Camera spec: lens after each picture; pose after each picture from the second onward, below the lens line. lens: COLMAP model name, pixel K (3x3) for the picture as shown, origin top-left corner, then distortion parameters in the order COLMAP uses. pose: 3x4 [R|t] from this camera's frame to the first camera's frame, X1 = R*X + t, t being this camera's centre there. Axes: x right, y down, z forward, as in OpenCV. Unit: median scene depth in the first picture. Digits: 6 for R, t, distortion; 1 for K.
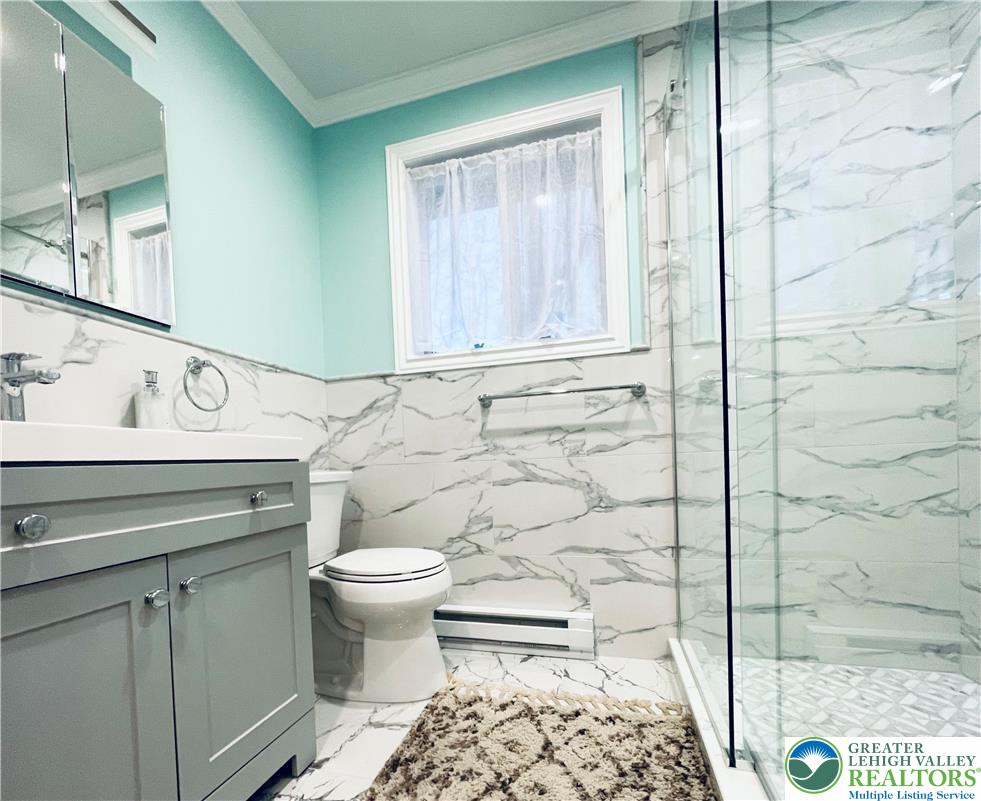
lens RADIAL K [[431.9, 0, 484.0], [0, 431.9, 469.3], [0, 0, 1]] dist [-0.000214, 0.000694]
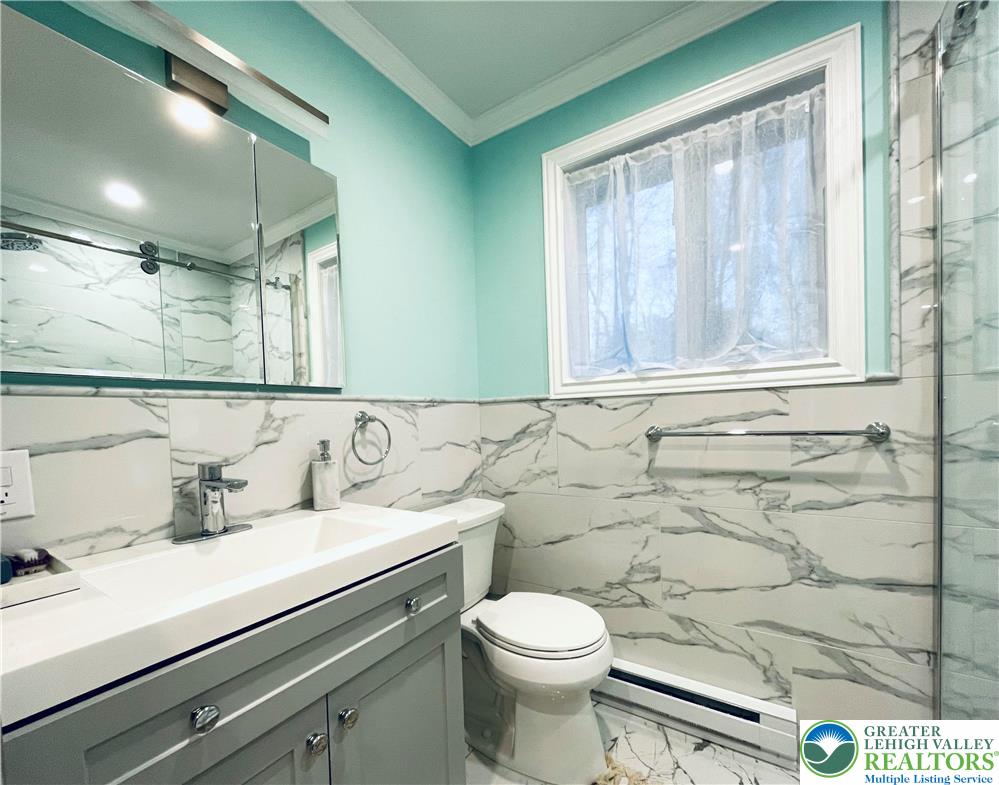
lens RADIAL K [[426.7, 0, 491.2], [0, 426.7, 434.0], [0, 0, 1]] dist [-0.003210, 0.000037]
pose [[0.948956, 0.015016, -0.315052, -0.039815], [-0.008737, 0.999734, 0.021331, -0.190422], [0.315288, -0.017490, 0.948835, 0.099348]]
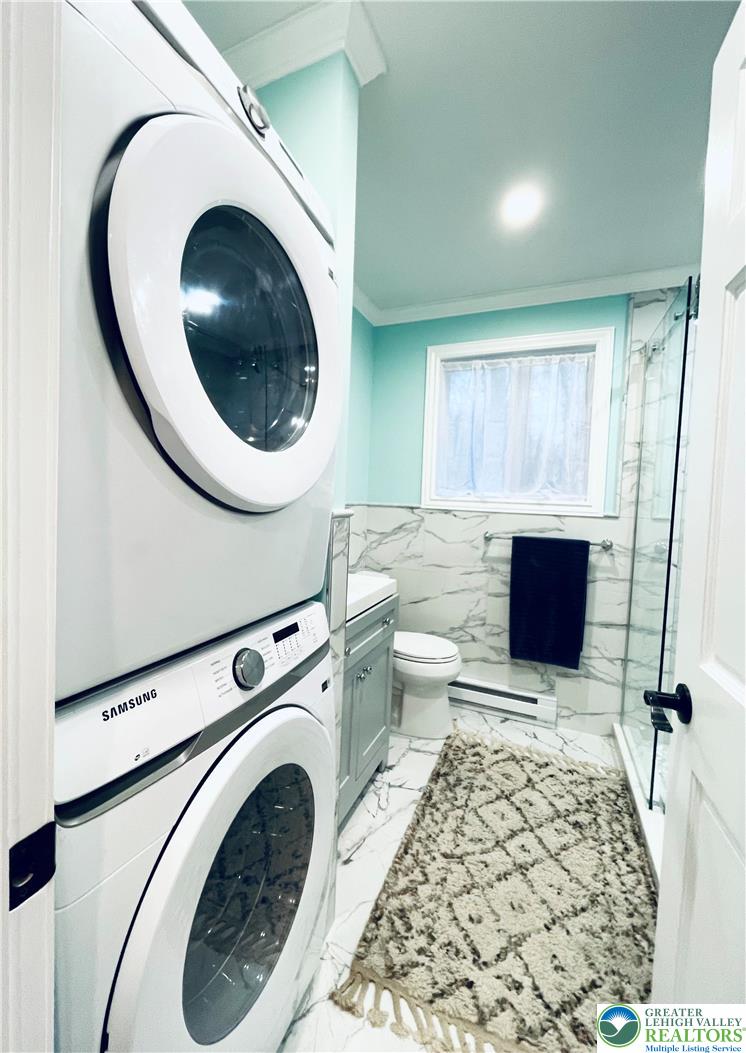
lens RADIAL K [[424.2, 0, 352.8], [0, 424.2, 519.7], [0, 0, 1]] dist [0.001466, -0.000122]
pose [[0.984688, 0.079889, -0.154942, -0.241864], [-0.075689, 0.996591, 0.032829, -0.245039], [0.157037, -0.020599, 0.987378, -0.476272]]
